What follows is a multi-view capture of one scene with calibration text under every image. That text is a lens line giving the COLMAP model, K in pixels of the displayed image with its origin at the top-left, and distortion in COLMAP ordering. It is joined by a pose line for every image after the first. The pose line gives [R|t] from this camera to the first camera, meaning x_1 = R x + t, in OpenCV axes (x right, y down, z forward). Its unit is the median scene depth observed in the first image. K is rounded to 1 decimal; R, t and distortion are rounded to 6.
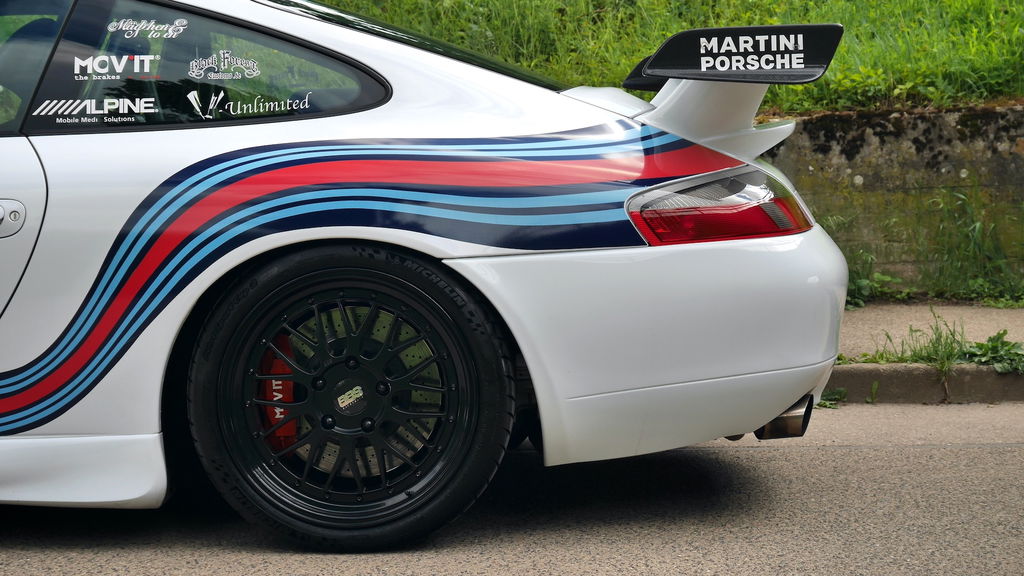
lens RADIAL K [[2235.6, 0, 512.0], [0, 2235.6, 288.0], [0, 0, 1]] dist [-0.062883, 0.000000]
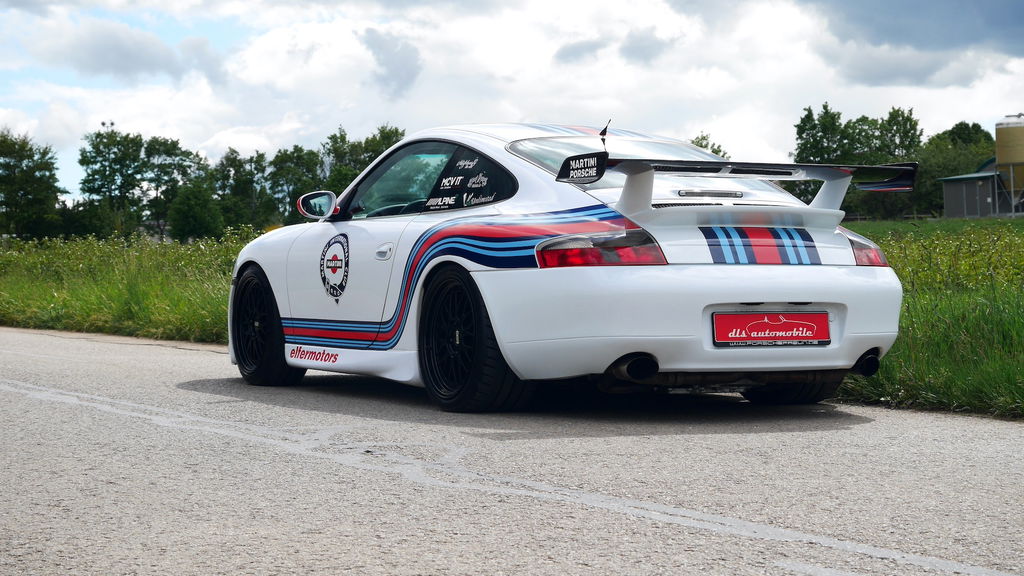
lens RADIAL K [[2235.6, 0, 512.0], [0, 2235.6, 287.3], [0, 0, 1]] dist [-0.062883, 0.000000]
pose [[0.438833, 0.020490, -0.898335, 1.786913], [-0.078374, 0.996803, -0.015550, 0.029897], [0.895144, 0.077230, 0.439036, 0.121466]]
